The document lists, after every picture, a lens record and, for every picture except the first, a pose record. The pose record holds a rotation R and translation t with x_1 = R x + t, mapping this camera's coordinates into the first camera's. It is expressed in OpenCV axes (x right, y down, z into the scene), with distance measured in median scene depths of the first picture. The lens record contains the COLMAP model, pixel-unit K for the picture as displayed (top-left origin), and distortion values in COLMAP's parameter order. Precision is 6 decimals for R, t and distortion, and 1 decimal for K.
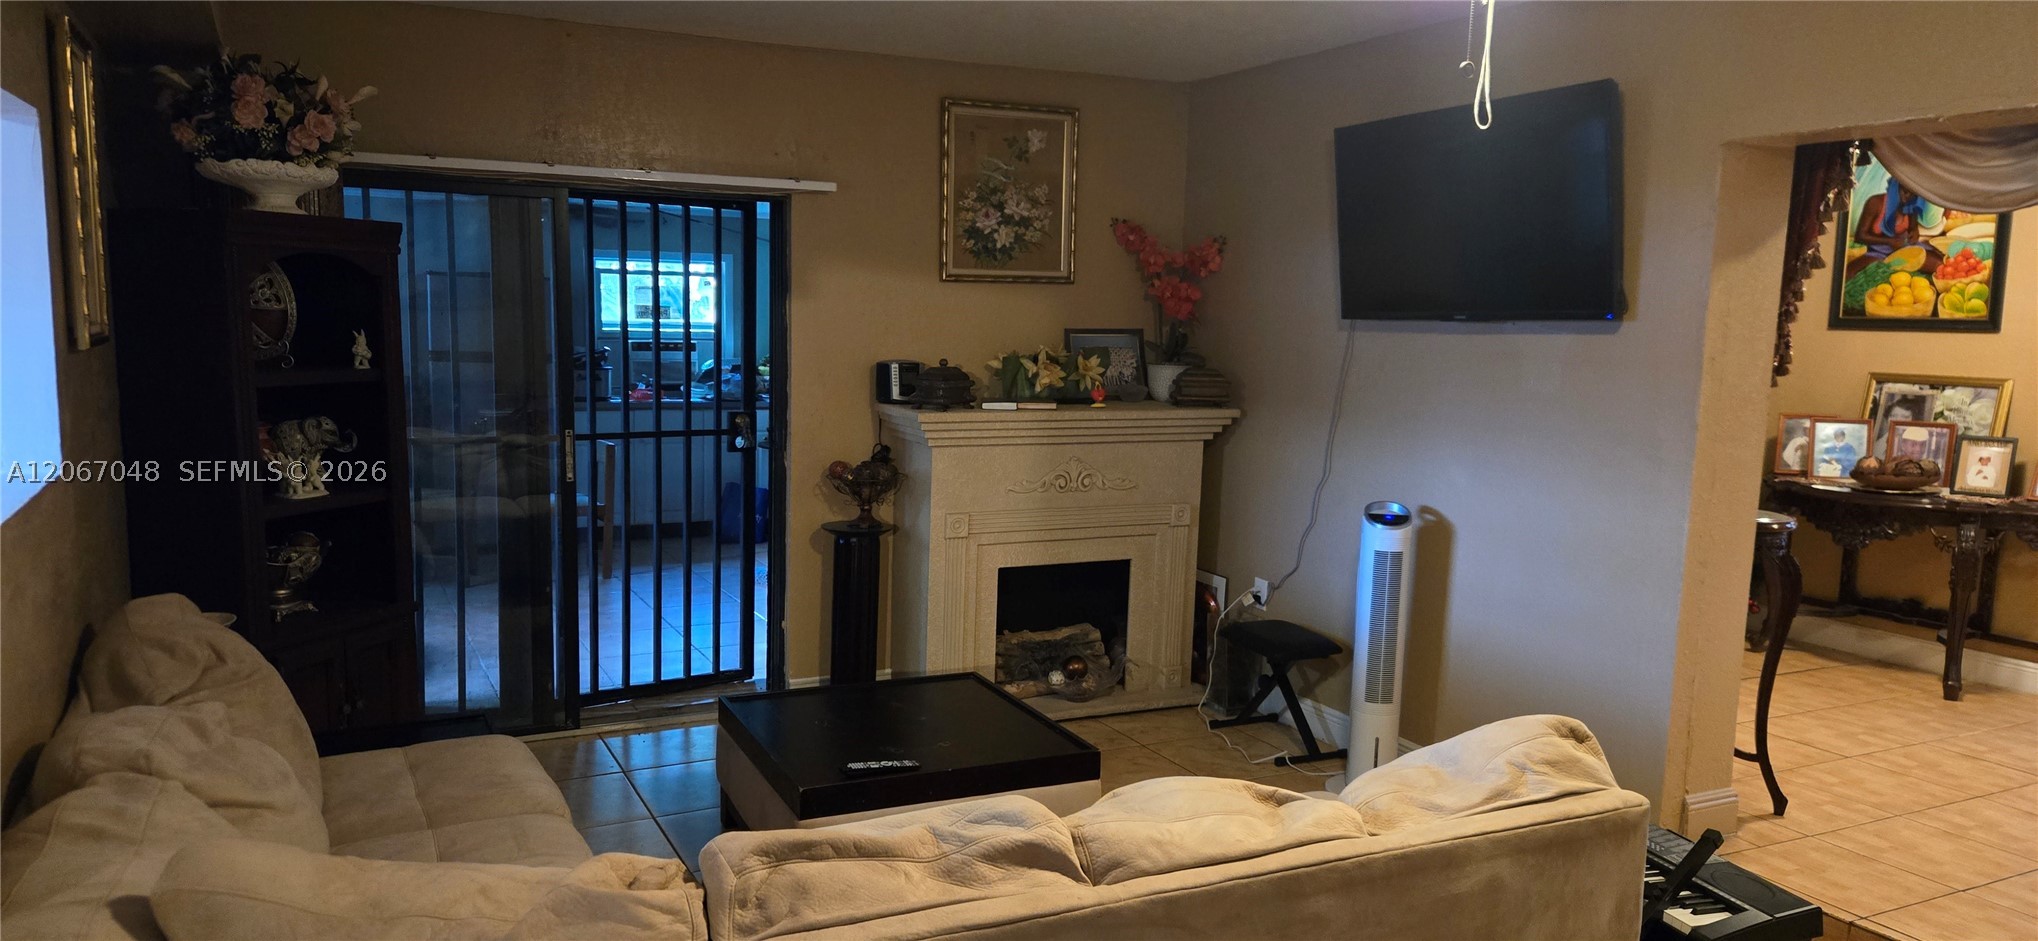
lens RADIAL K [[1331.6, 0, 1001.5], [0, 1331.6, 471.9], [0, 0, 1]] dist [0.082866, -0.071747]
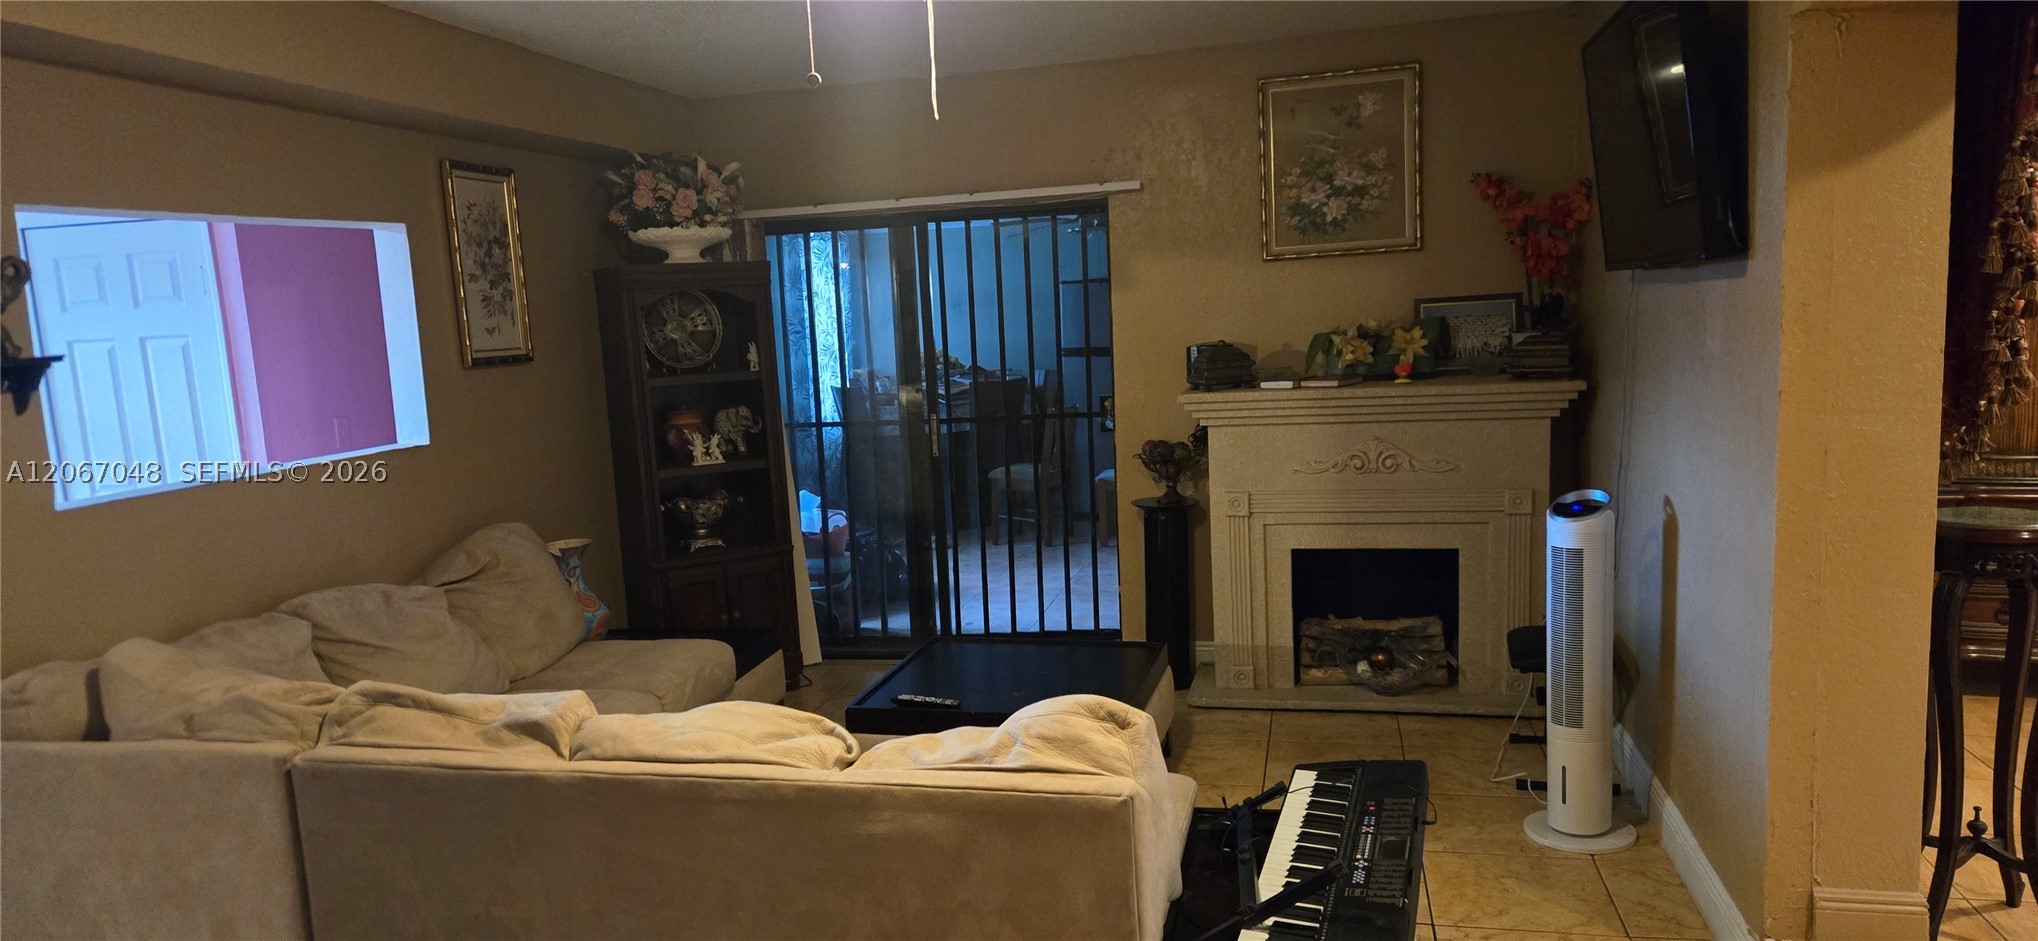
lens RADIAL K [[1331.6, 0, 1001.5], [0, 1331.6, 471.9], [0, 0, 1]] dist [0.082866, -0.071747]
pose [[0.771784, 0.018174, -0.635624, 0.456967], [-0.009445, 0.999809, 0.017119, 0.000202], [0.635814, -0.007208, 0.771809, 0.096866]]
